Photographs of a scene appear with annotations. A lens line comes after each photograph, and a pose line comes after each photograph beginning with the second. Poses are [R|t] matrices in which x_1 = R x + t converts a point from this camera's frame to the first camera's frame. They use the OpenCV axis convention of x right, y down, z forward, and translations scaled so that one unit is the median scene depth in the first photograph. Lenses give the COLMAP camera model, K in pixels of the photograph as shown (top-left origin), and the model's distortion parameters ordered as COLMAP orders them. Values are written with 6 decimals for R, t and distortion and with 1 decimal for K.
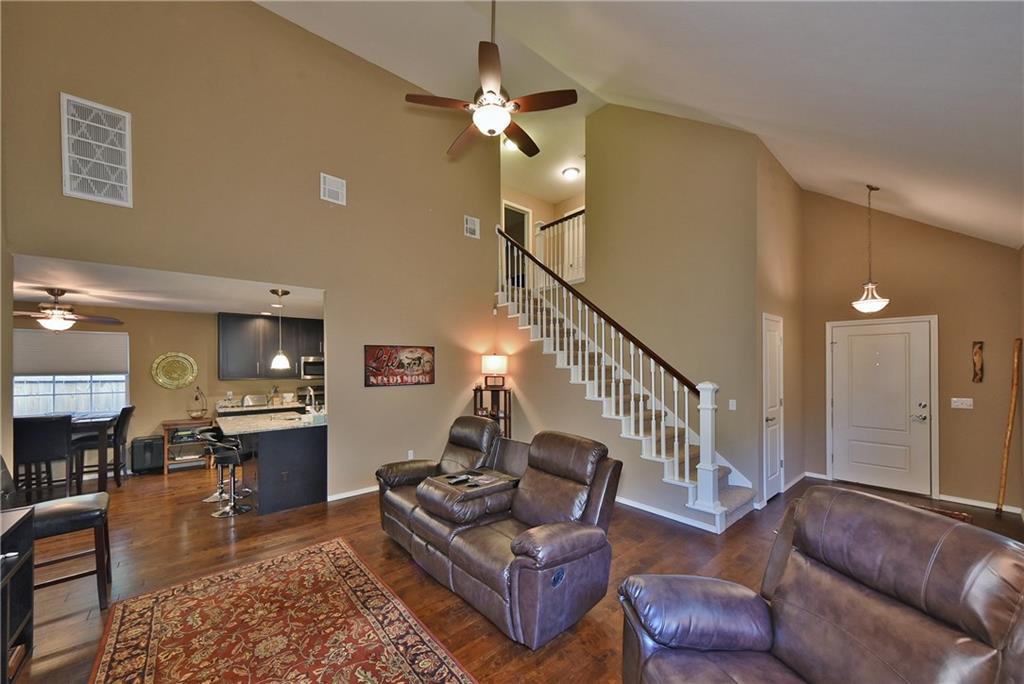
lens RADIAL K [[381.2, 0, 507.4], [0, 381.2, 358.6], [0, 0, 1]] dist [-0.001515, -0.000188]
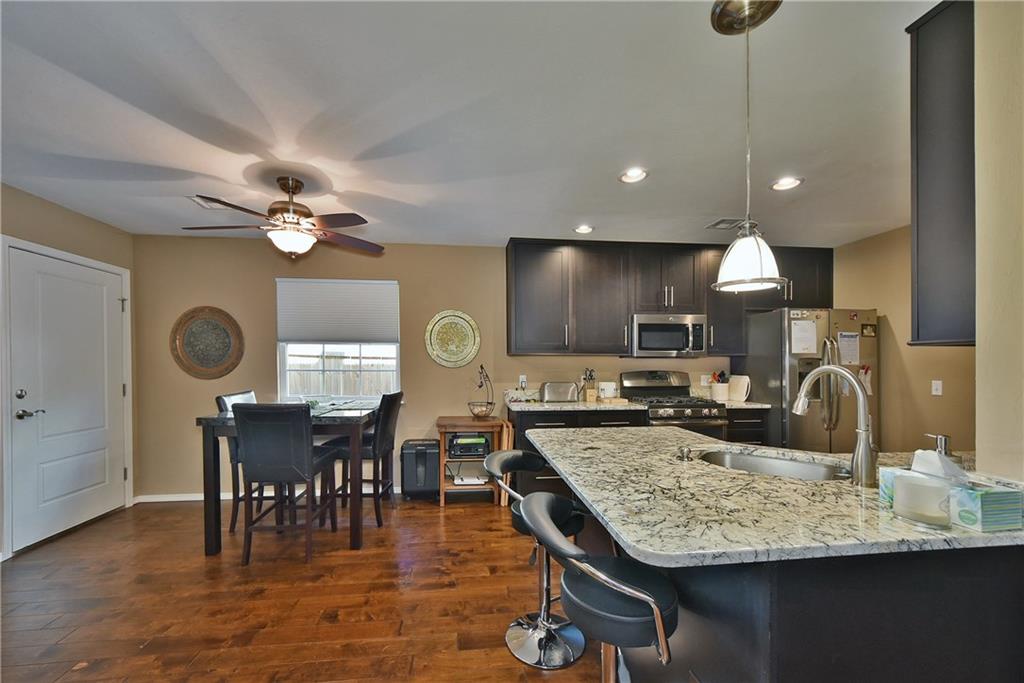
lens RADIAL K [[399.5, 0, 496.0], [0, 399.5, 364.5], [0, 0, 1]] dist [0.001370, -0.000059]
pose [[0.821031, 0.014105, -0.570709, -0.455063], [0.002600, 0.999592, 0.028444, 0.058249], [0.570877, -0.024838, 0.820660, 0.518866]]
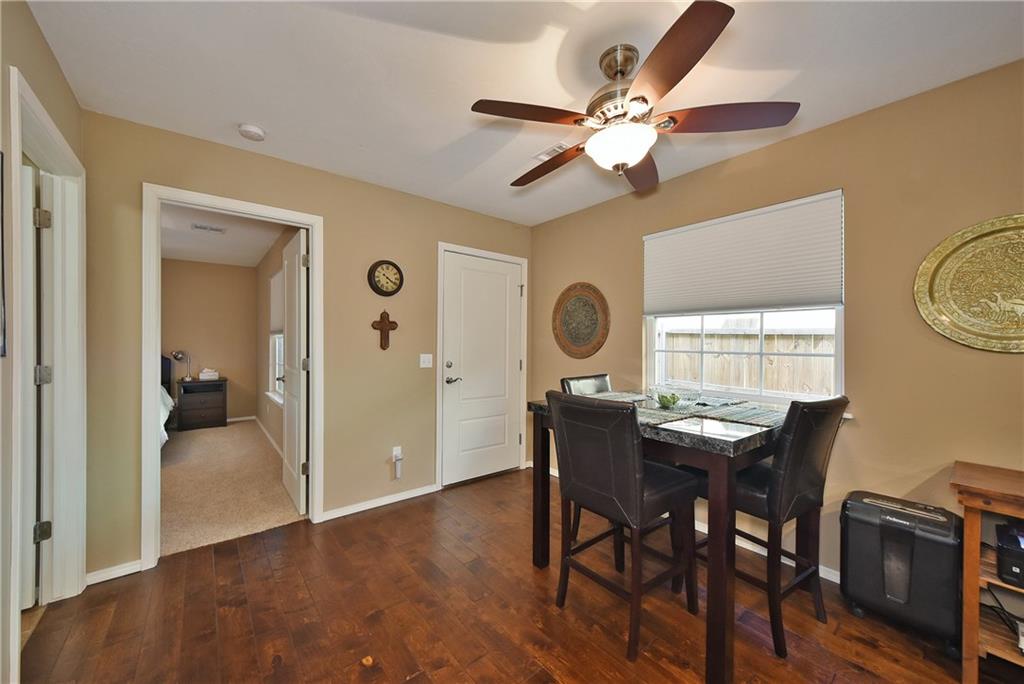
lens RADIAL K [[376.3, 0, 495.6], [0, 376.3, 348.4], [0, 0, 1]] dist [0.008003, 0.000049]
pose [[-0.031199, 0.021744, -0.999277, -0.624223], [0.011302, 0.999707, 0.021401, 0.070205], [0.999449, -0.010626, -0.031436, 0.679806]]
